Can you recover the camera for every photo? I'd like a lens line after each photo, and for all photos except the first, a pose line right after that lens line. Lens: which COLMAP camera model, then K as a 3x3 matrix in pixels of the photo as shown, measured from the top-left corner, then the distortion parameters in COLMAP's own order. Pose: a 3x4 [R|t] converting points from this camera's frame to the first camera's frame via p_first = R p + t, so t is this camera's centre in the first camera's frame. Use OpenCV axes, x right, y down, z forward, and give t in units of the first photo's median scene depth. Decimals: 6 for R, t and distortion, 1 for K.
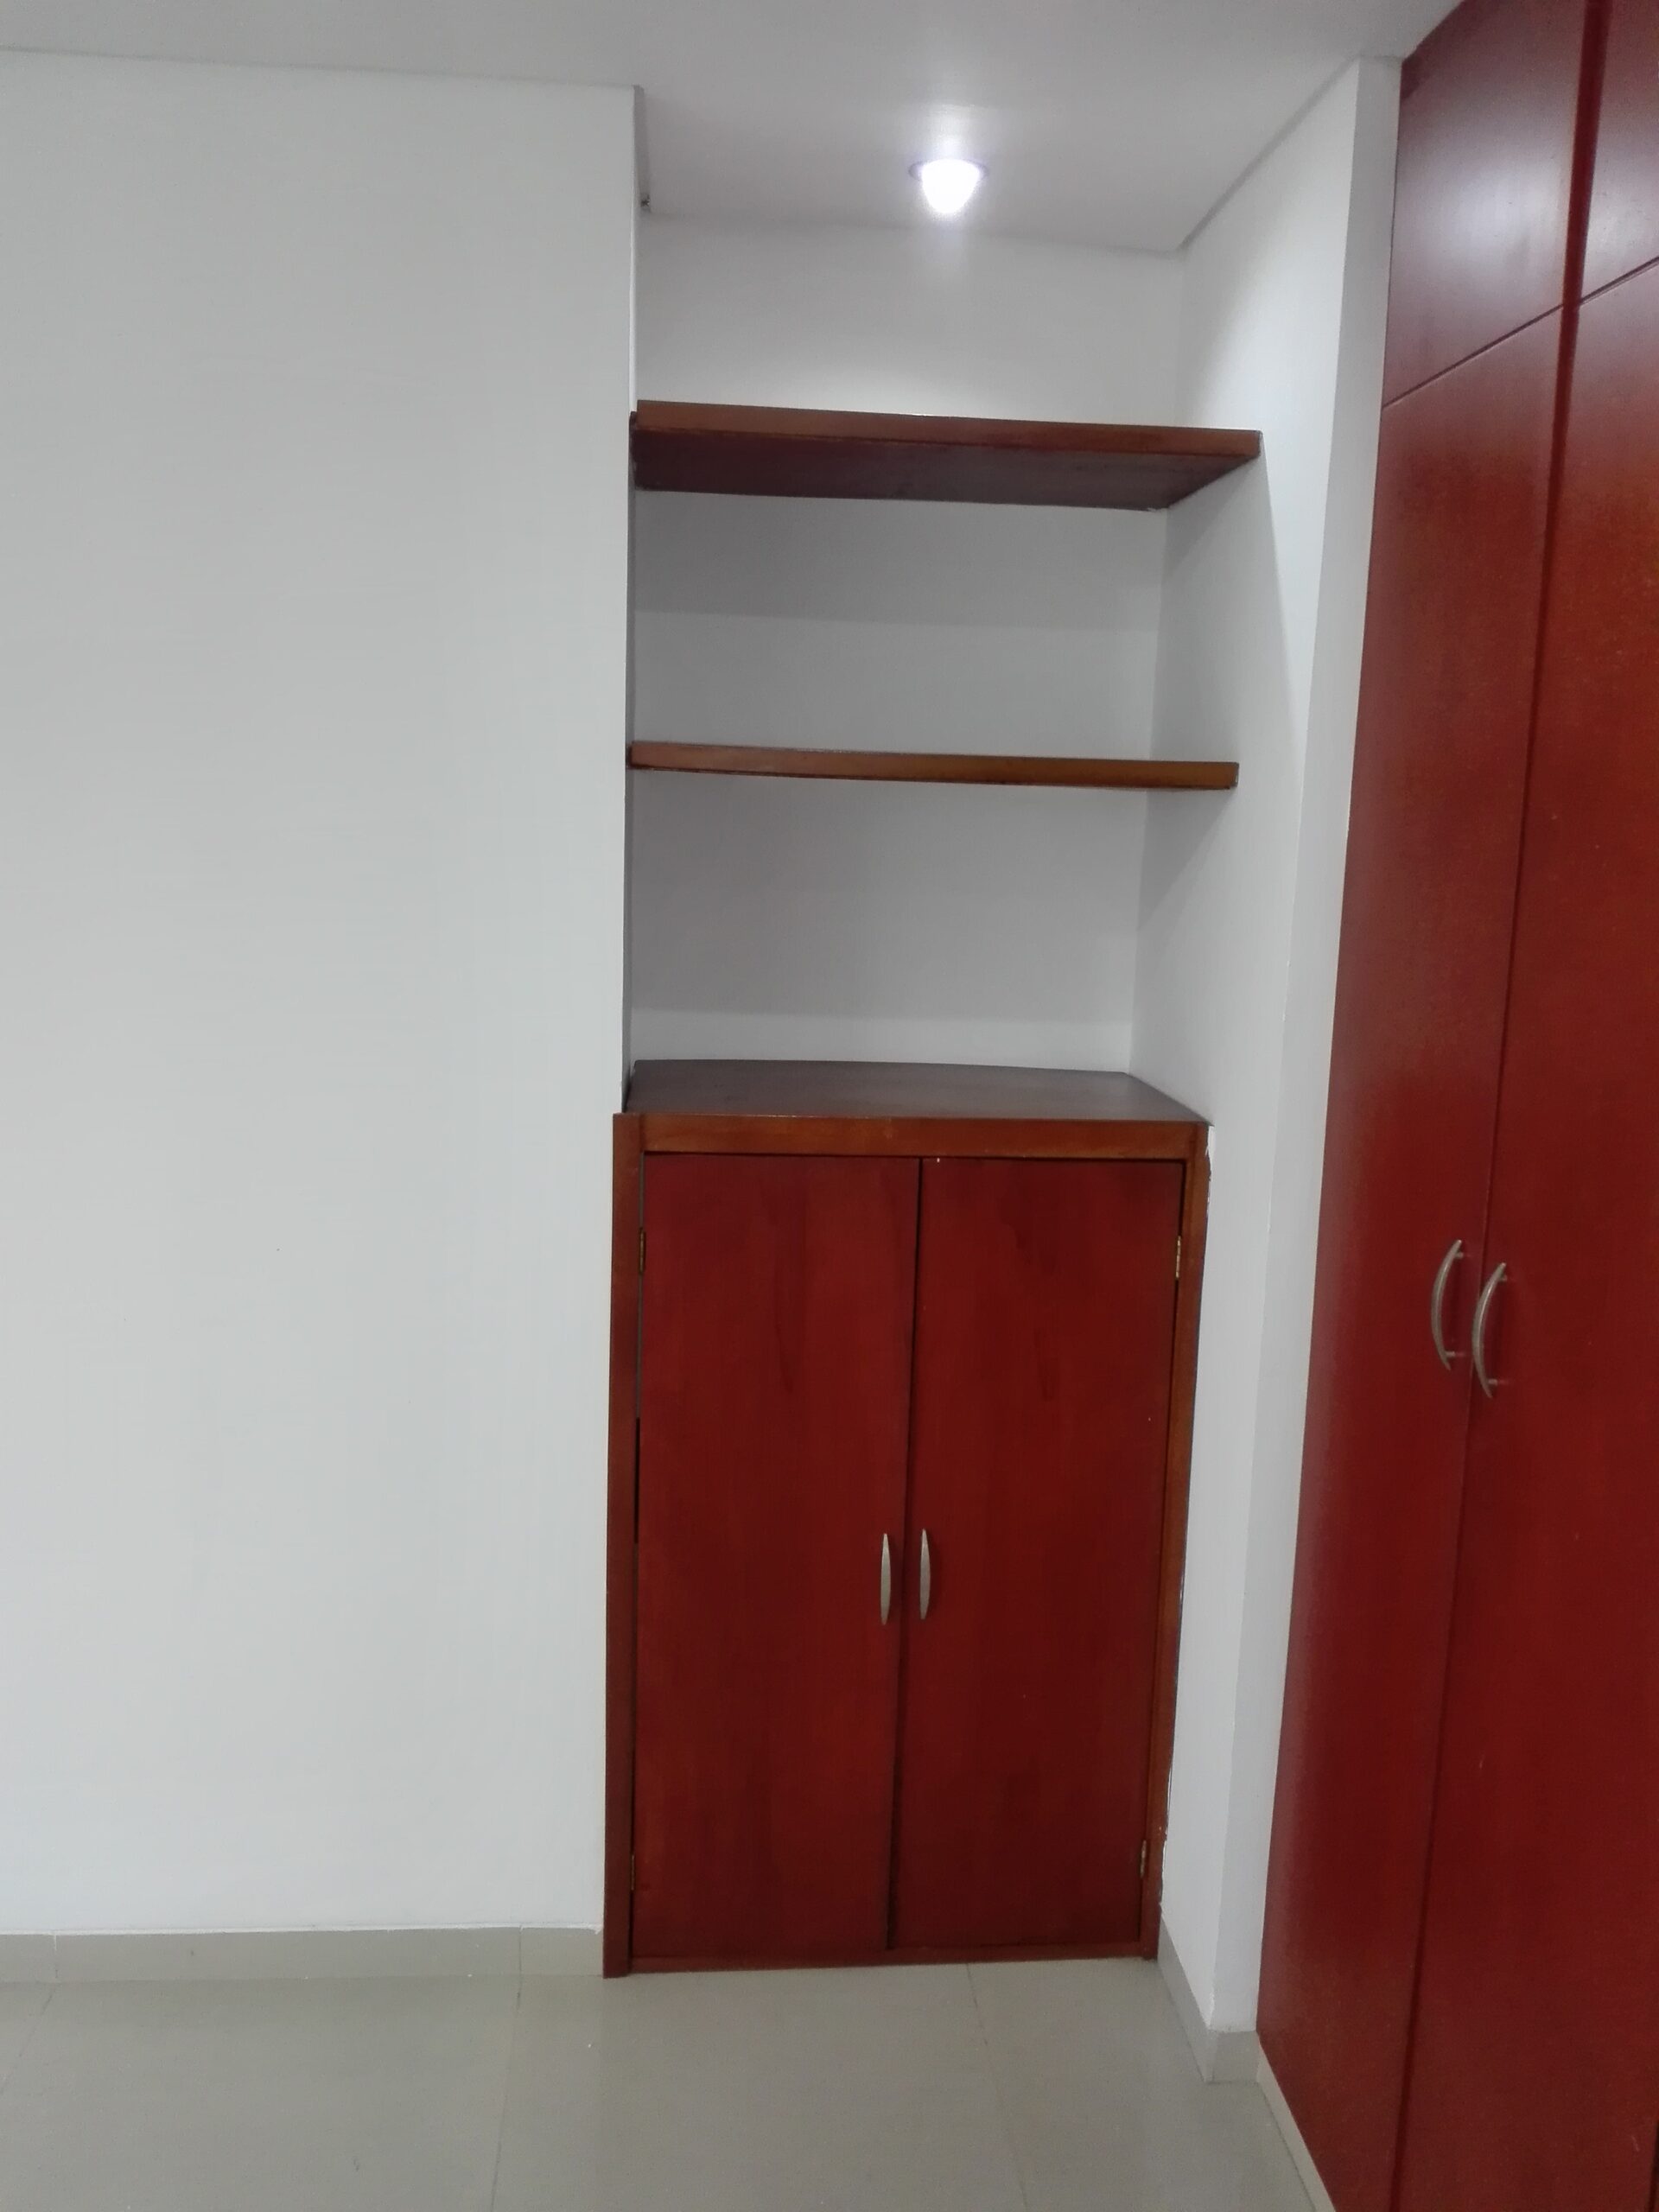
lens RADIAL K [[1880.1, 0, 840.5], [0, 1880.1, 1103.7], [0, 0, 1]] dist [0.055970, -0.003416]
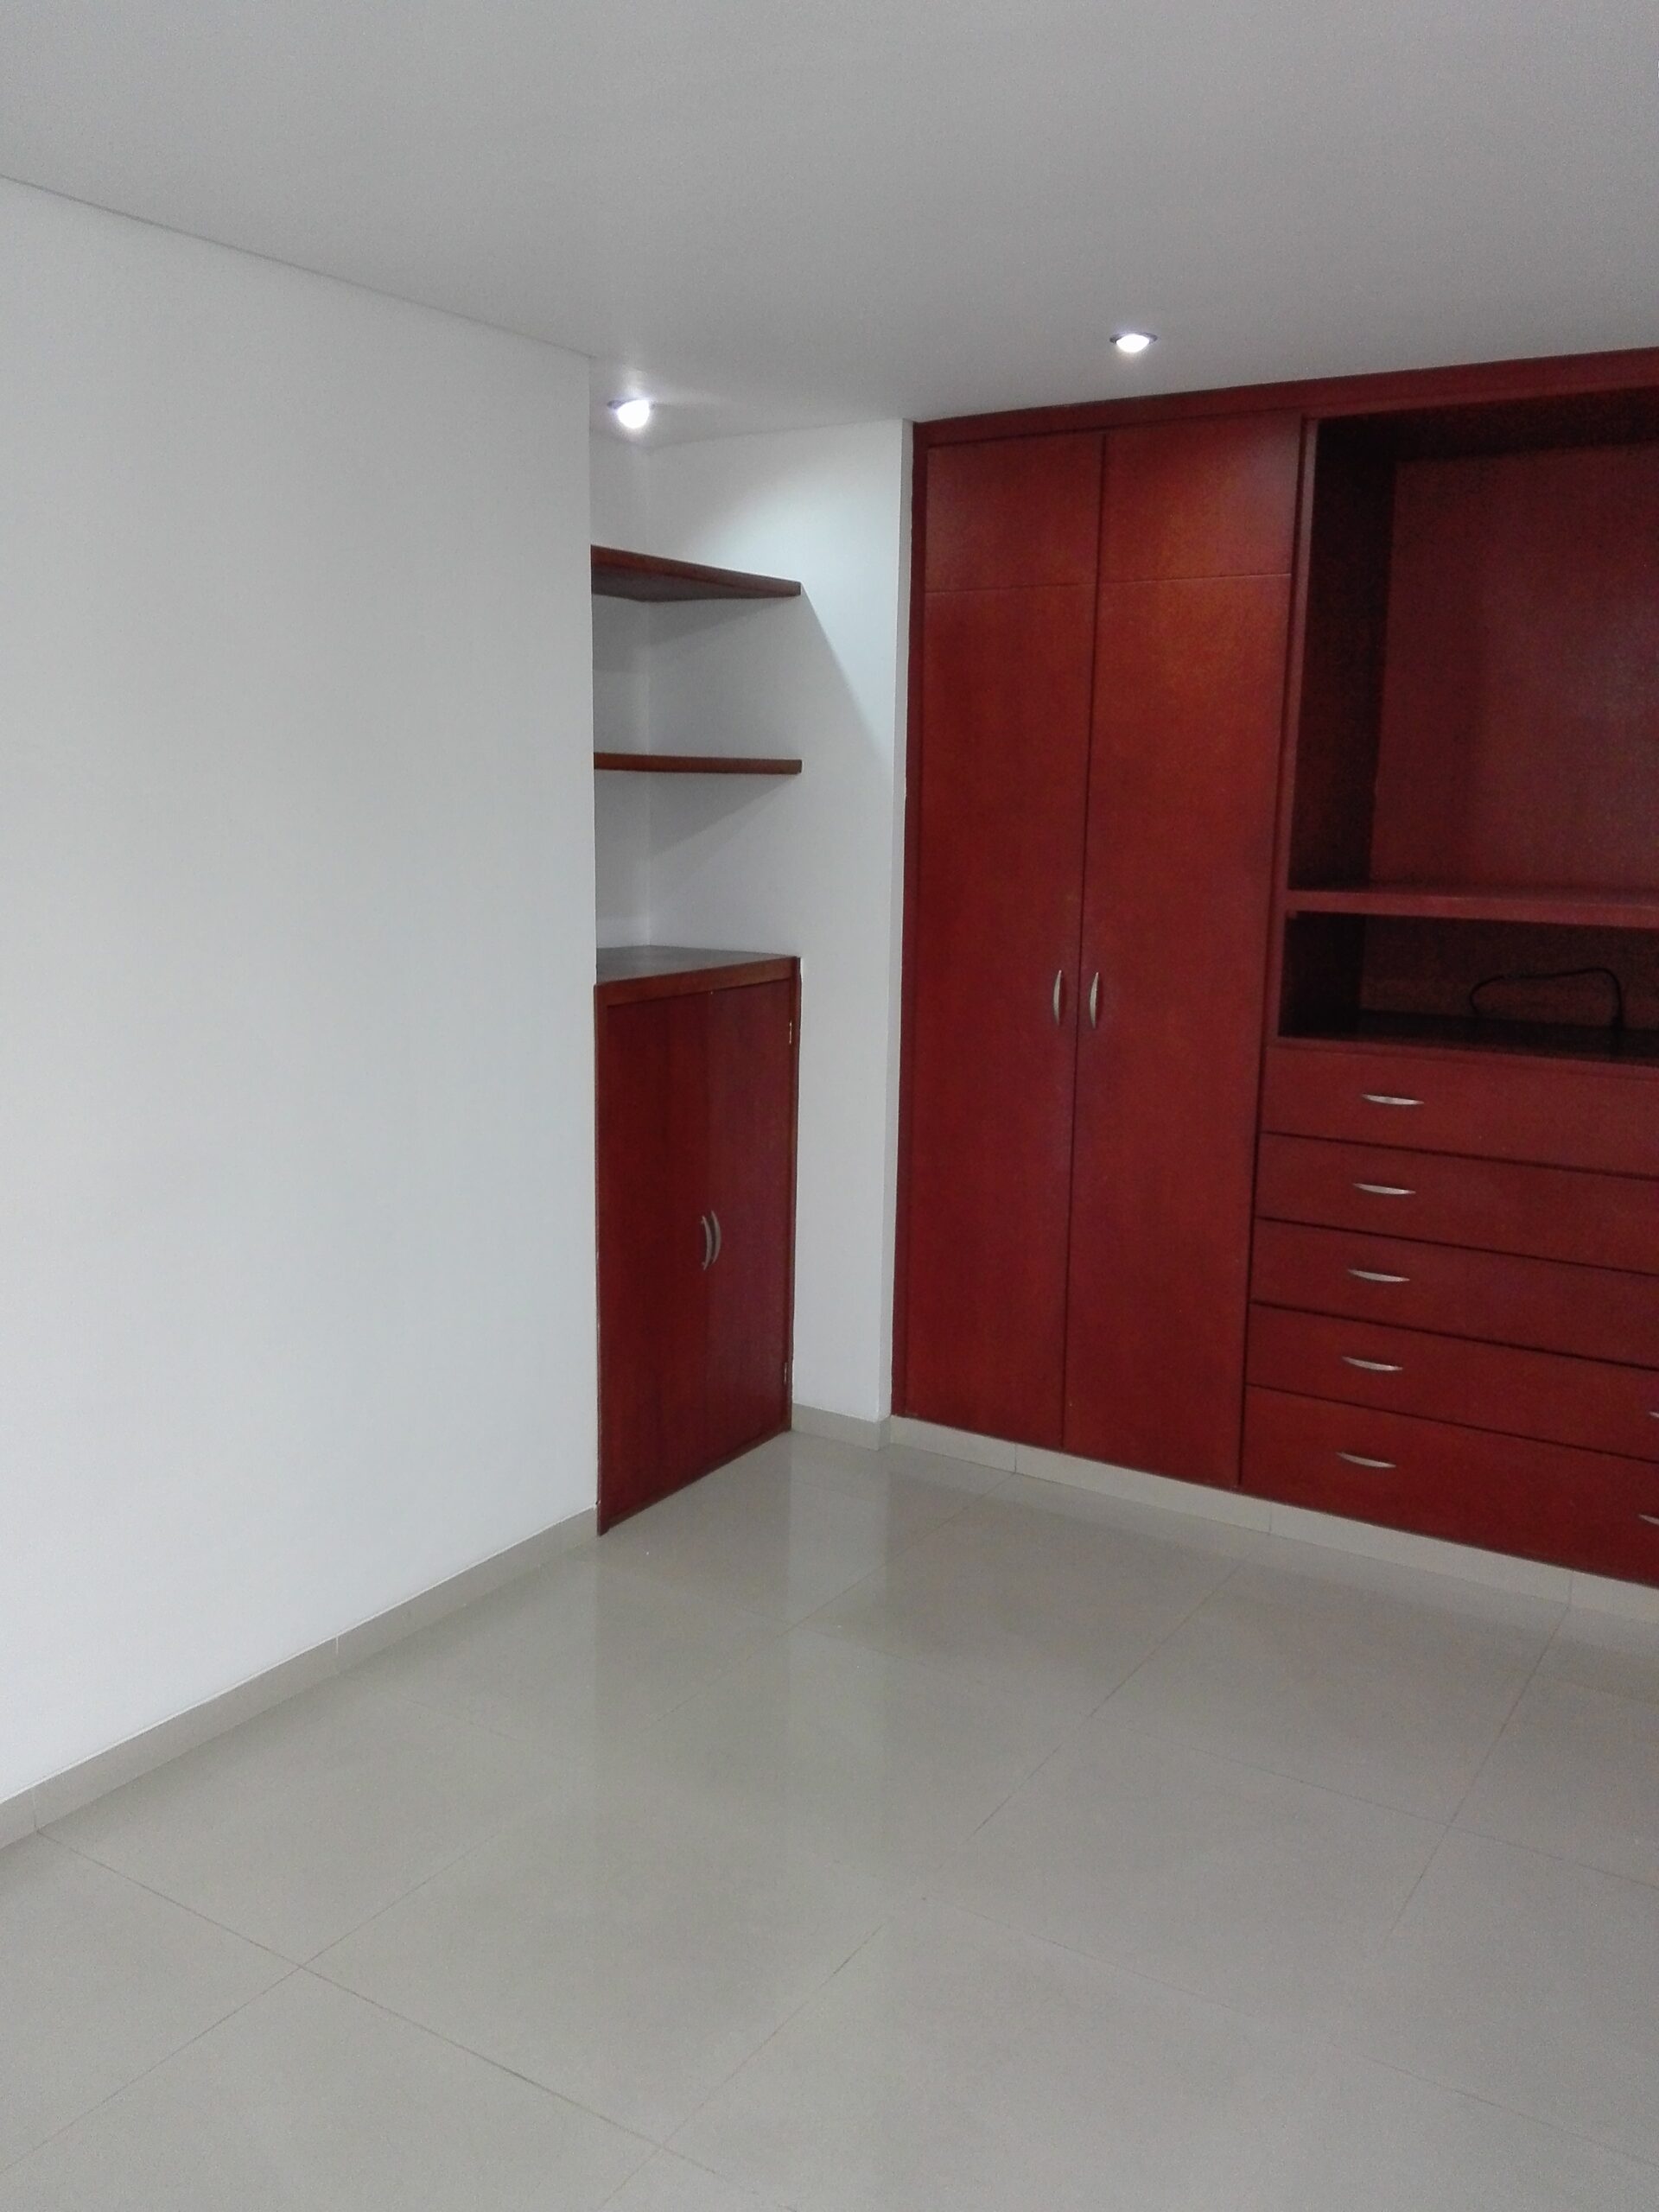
lens RADIAL K [[1860.3, 0, 811.4], [0, 1860.3, 1113.7], [0, 0, 1]] dist [0.143301, -0.298538]
pose [[0.600914, -0.161301, 0.782870, -1.243917], [0.136577, 0.985744, 0.098267, -0.016128], [-0.787559, 0.047872, 0.614377, -0.117866]]
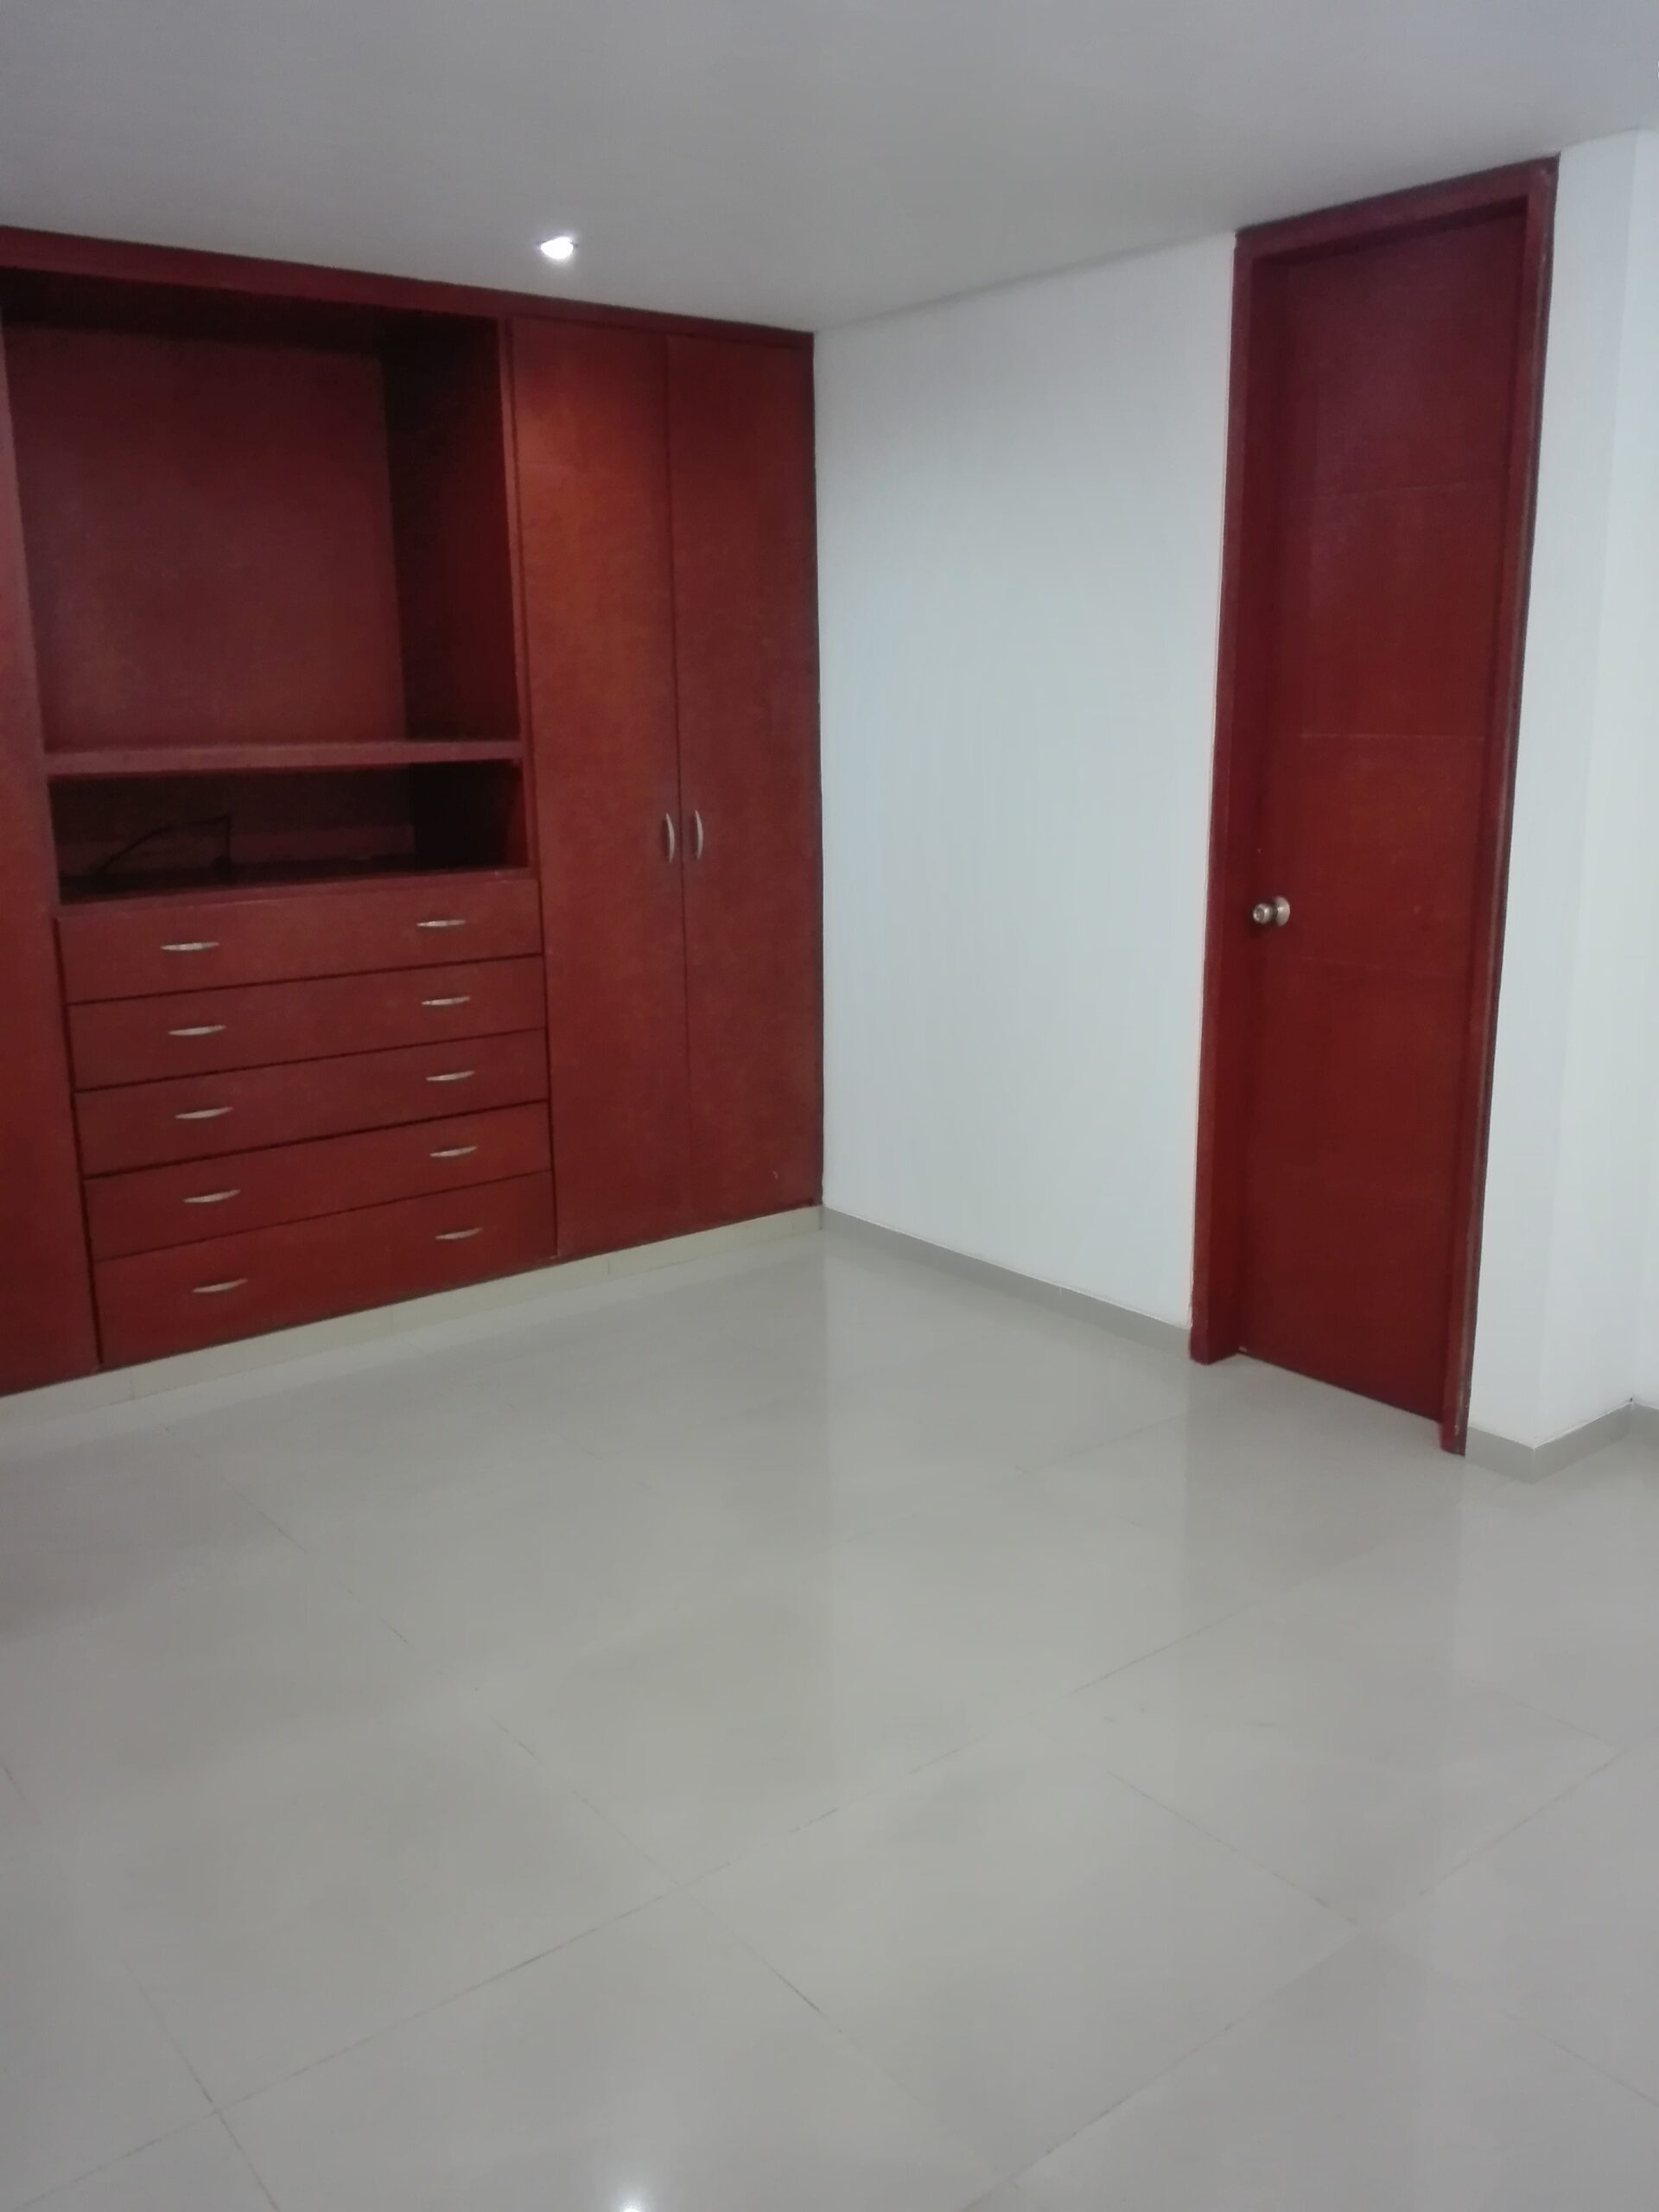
lens RADIAL K [[1880.1, 0, 840.5], [0, 1880.1, 1103.7], [0, 0, 1]] dist [0.055970, -0.003416]
pose [[-0.572252, -0.212889, 0.791963, -1.391437], [0.125834, 0.931487, 0.341319, -0.162735], [-0.810366, 0.294976, -0.506256, 0.806329]]
